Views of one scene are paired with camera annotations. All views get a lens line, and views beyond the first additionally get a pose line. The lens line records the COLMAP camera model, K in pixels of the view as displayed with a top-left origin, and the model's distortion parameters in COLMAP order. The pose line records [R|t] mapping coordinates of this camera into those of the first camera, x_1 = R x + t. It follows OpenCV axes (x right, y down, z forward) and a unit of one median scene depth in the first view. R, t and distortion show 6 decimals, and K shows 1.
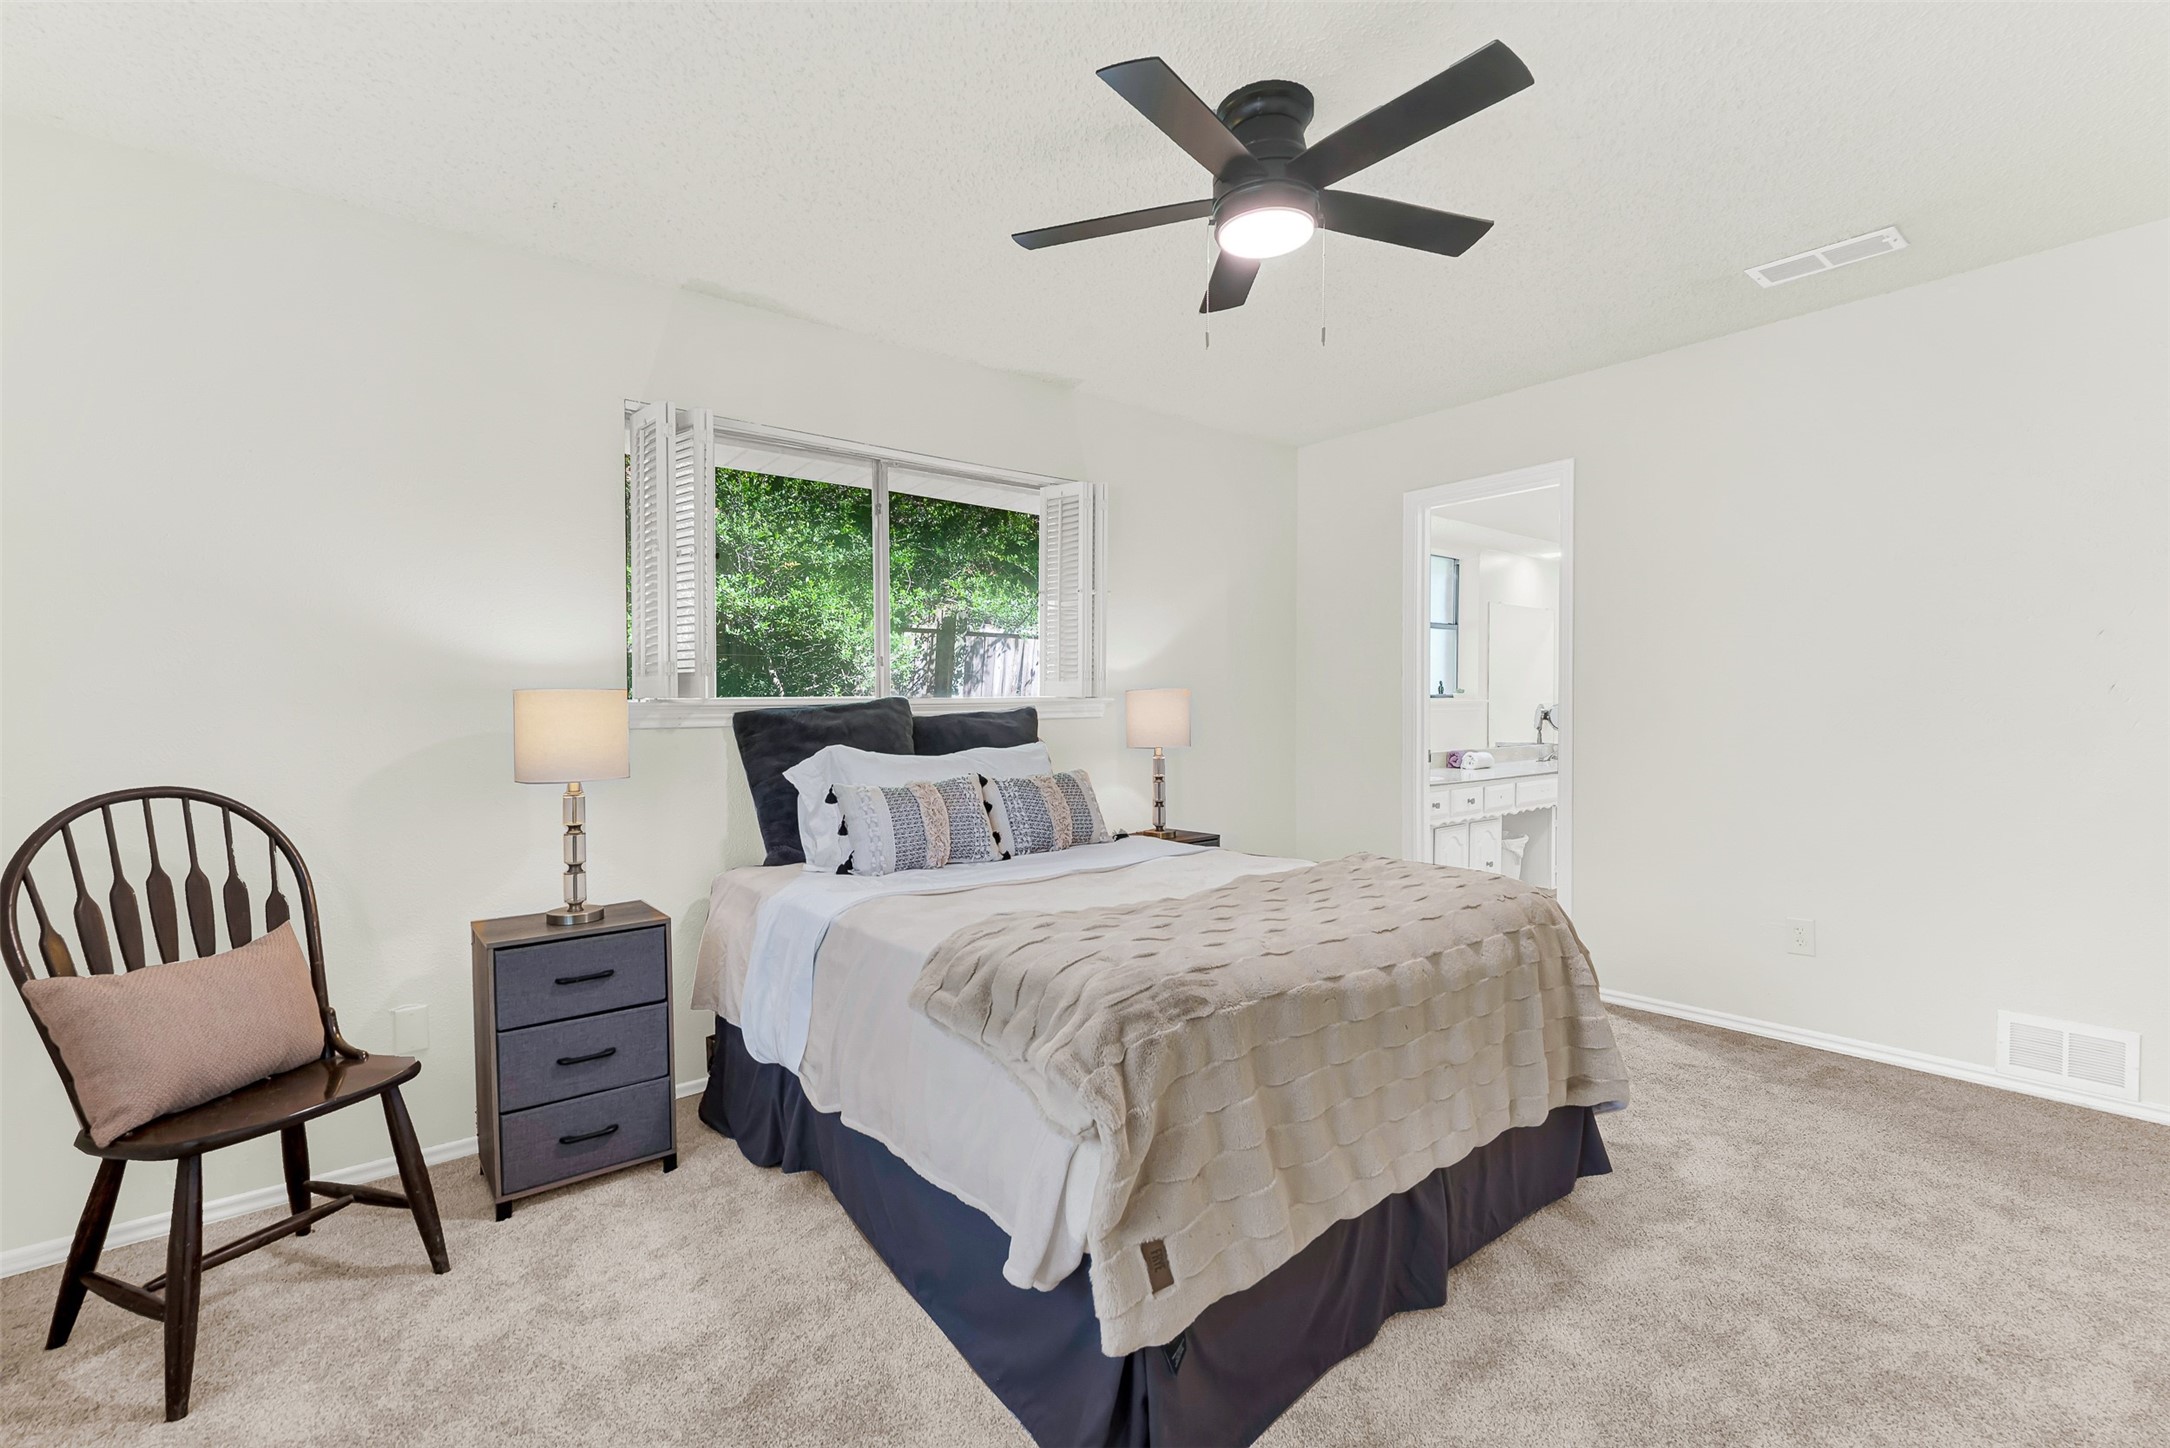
lens RADIAL K [[975.3, 0, 1085.0], [0, 975.3, 724.0], [0, 0, 1]] dist [0.000107, -0.010042]
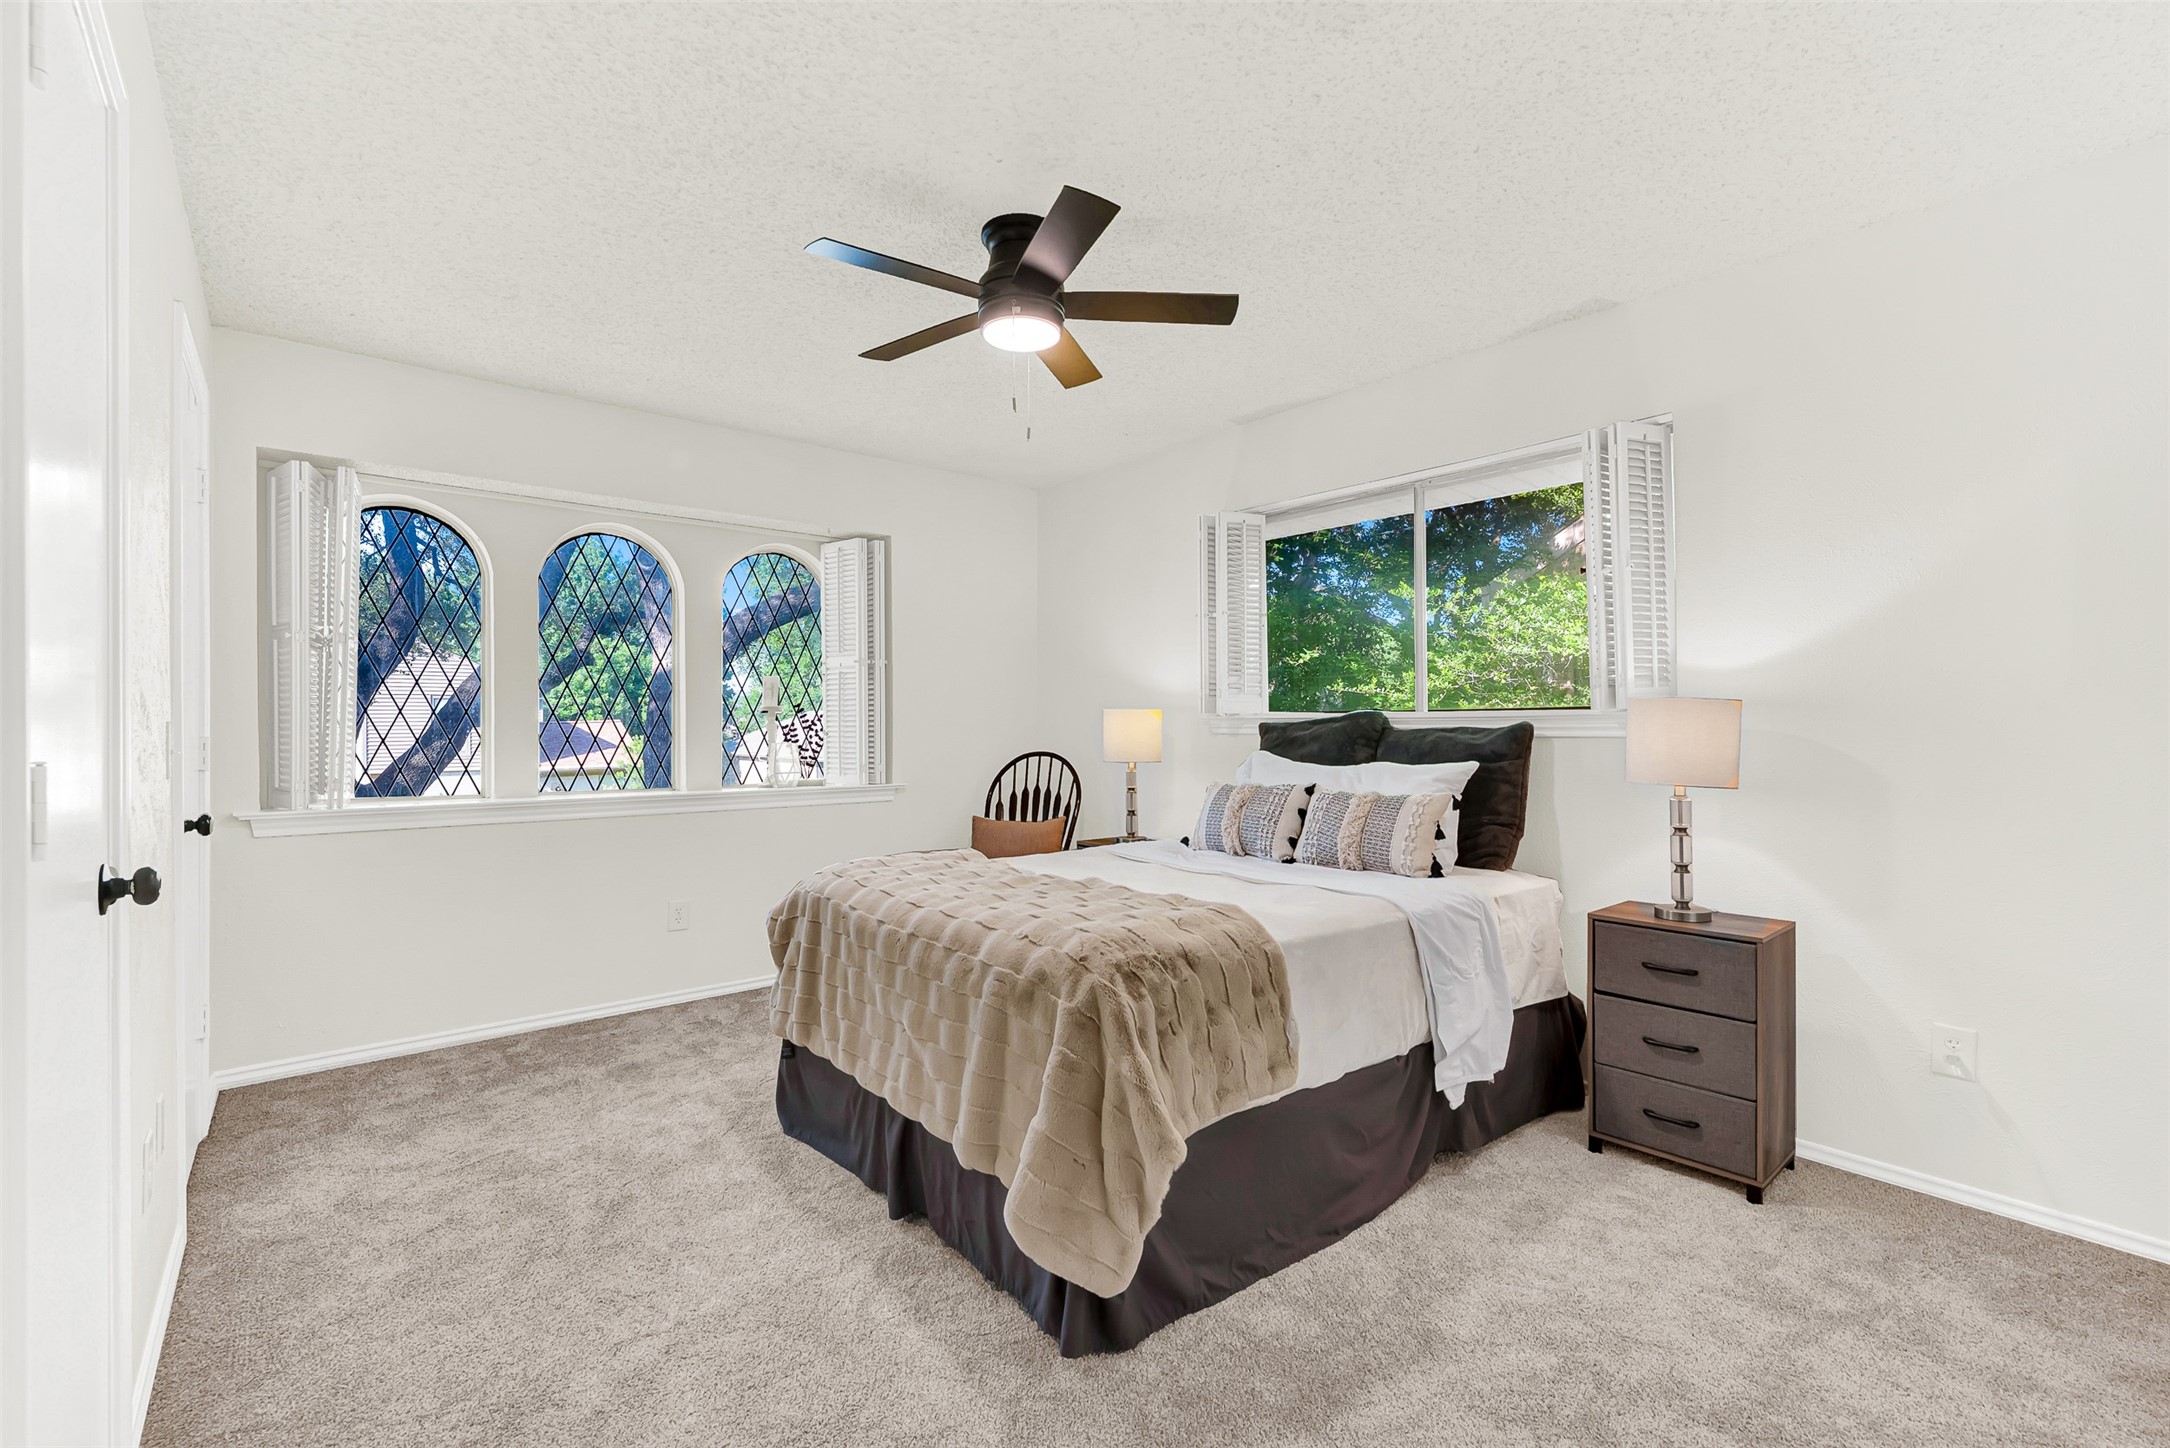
lens RADIAL K [[951.7, 0, 1086.4], [0, 951.7, 706.2], [0, 0, 1]] dist [-0.120933, -0.000073]
pose [[-0.024138, -0.002473, -0.999706, 0.796699], [-0.015260, 0.999881, -0.002105, -0.024611], [0.999592, 0.015205, -0.024173, 0.669161]]
